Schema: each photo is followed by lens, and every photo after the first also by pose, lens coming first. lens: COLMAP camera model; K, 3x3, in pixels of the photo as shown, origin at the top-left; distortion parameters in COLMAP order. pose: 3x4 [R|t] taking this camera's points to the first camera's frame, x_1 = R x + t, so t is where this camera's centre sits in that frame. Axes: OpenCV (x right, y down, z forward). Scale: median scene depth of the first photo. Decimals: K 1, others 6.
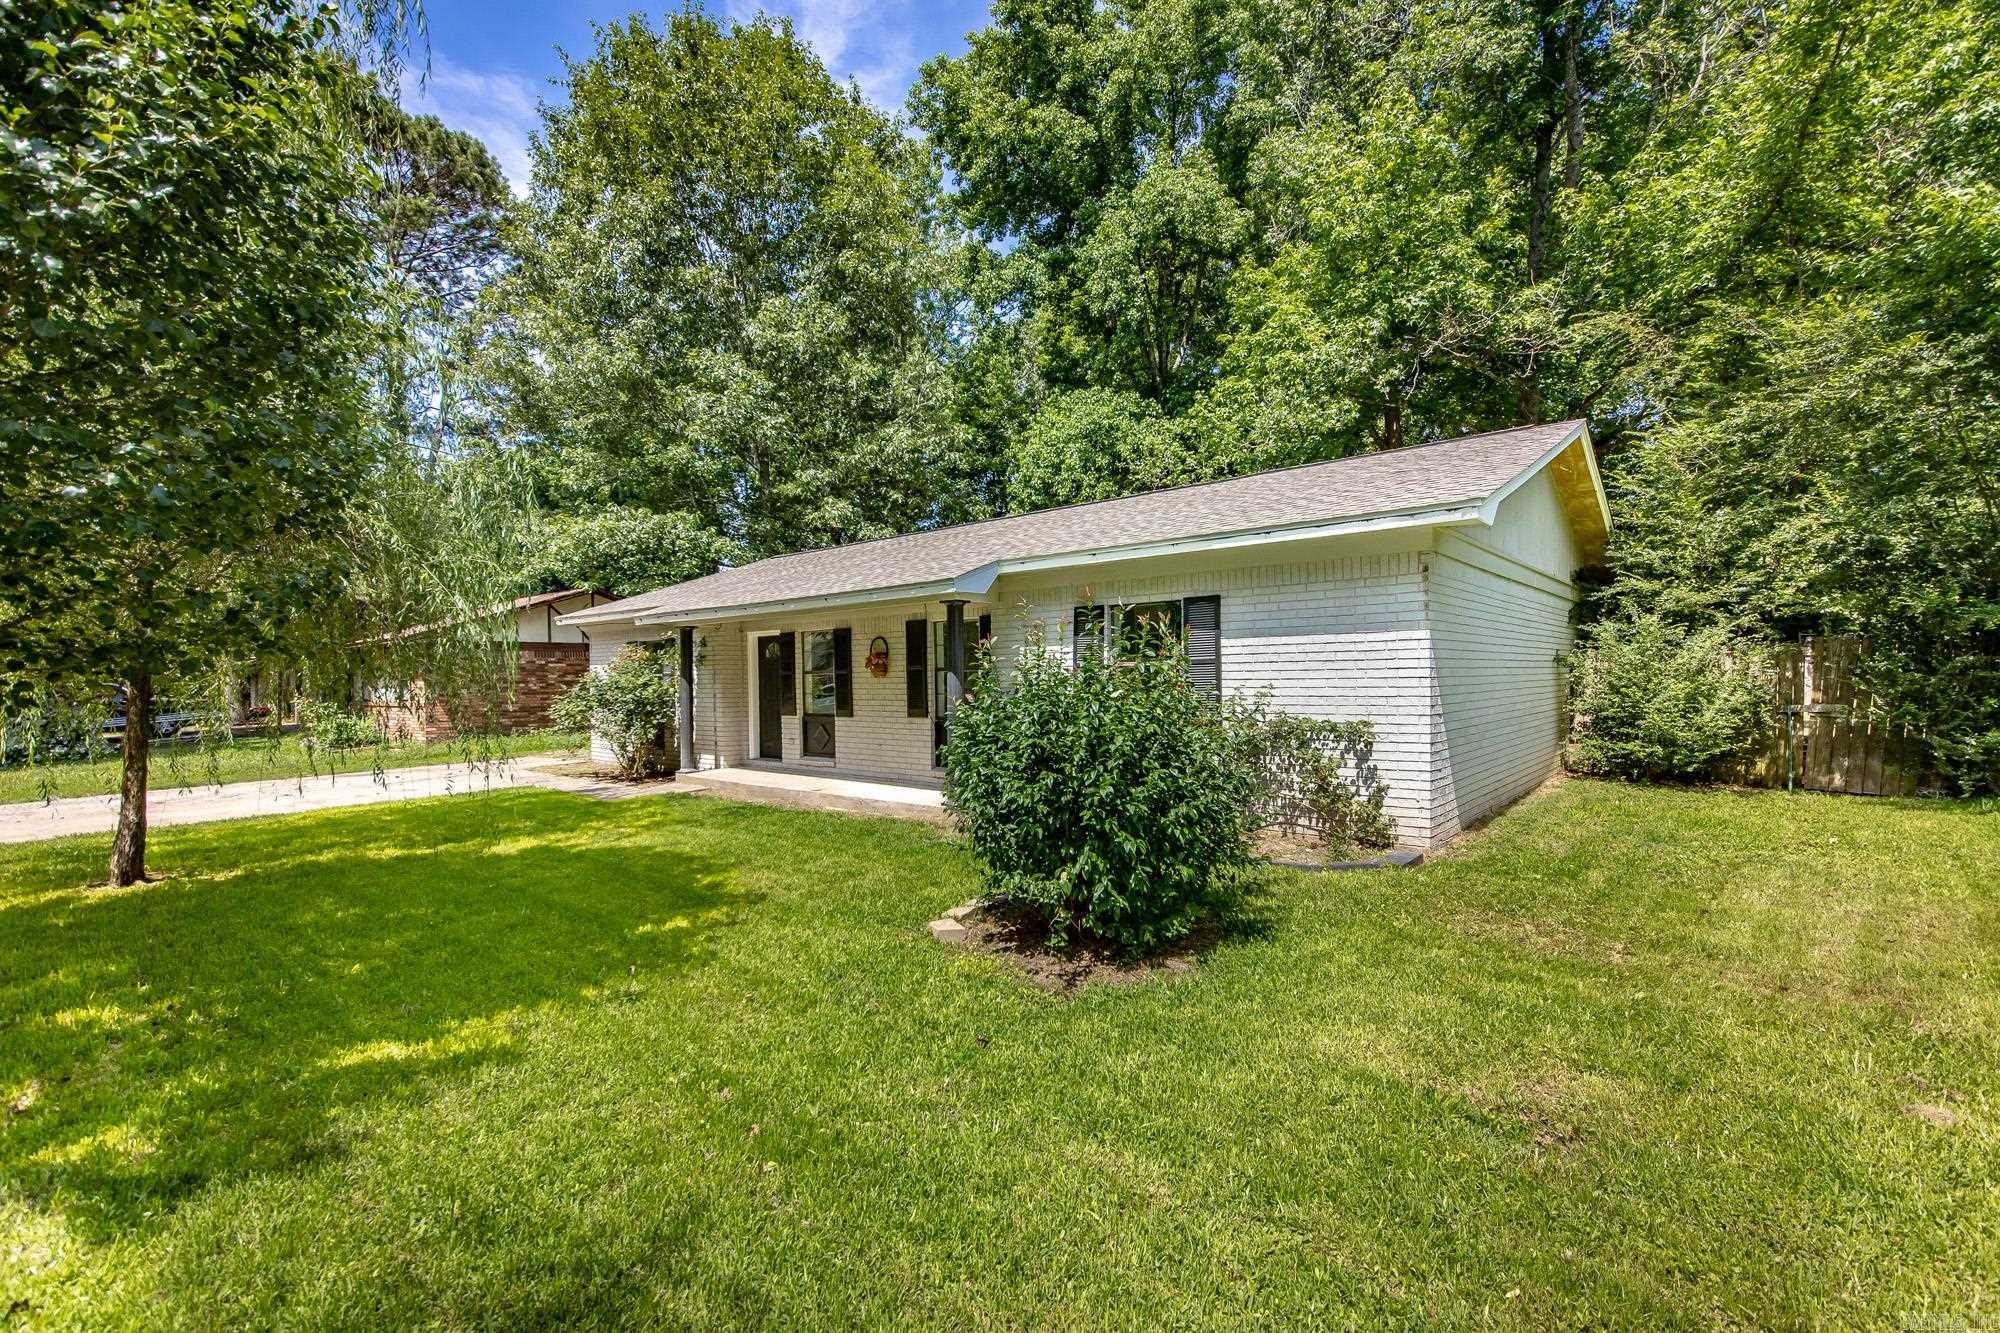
lens RADIAL K [[864.8, 0, 1000.4], [0, 864.8, 697.3], [0, 0, 1]] dist [0.000764, -0.000081]
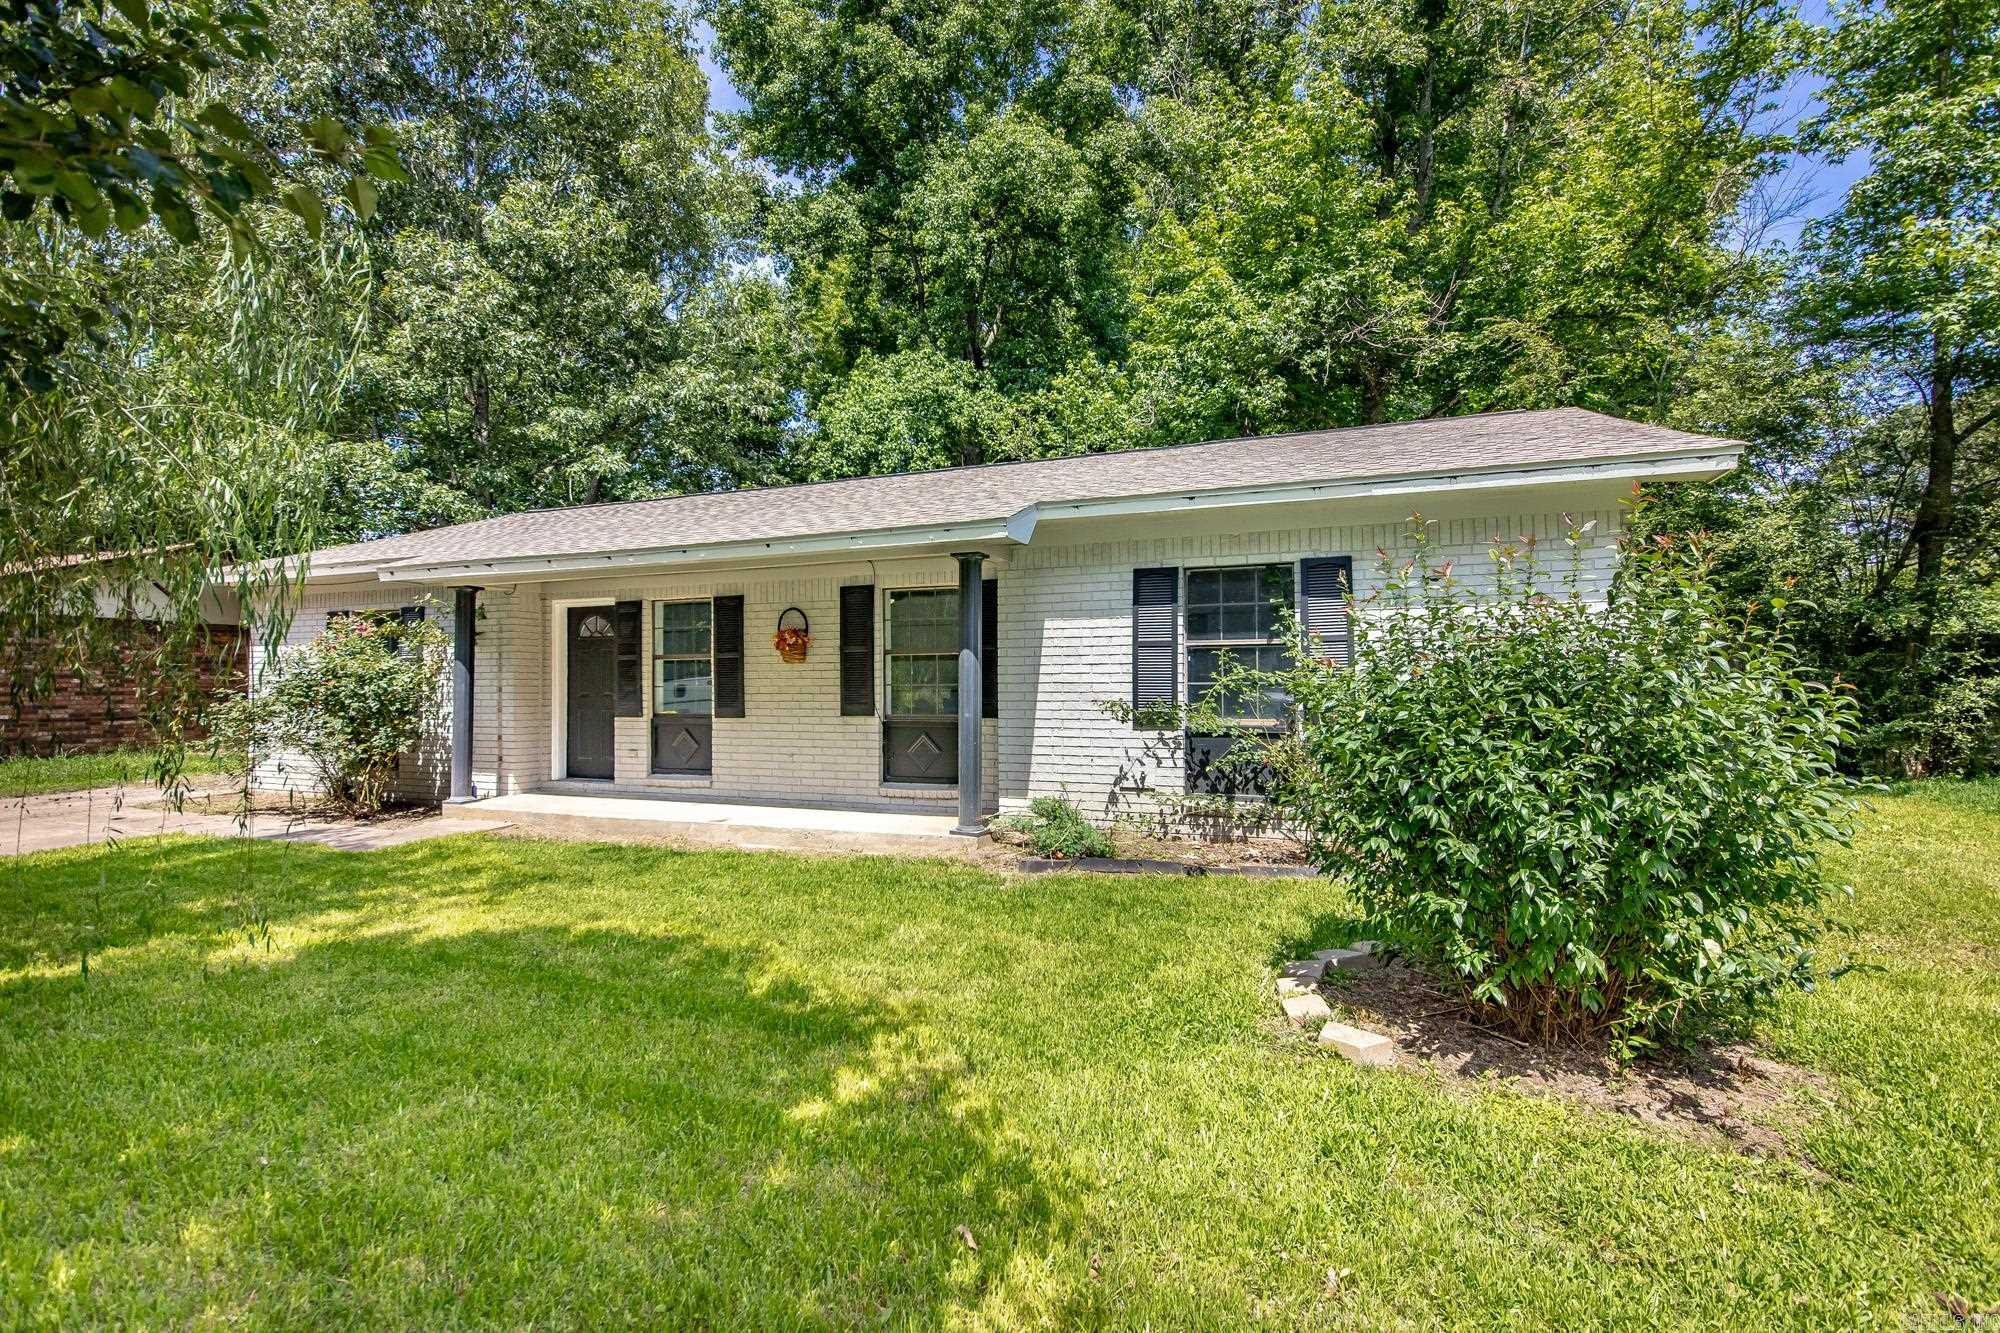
lens RADIAL K [[911.0, 0, 1000.0], [0, 911.0, 666.5], [0, 0, 1]] dist [-0.000794, 0.000236]
pose [[0.944393, 0.014755, 0.328486, -0.174785], [0.000506, 0.998926, -0.046326, 0.012320], [-0.328817, 0.043917, 0.943372, 0.161720]]
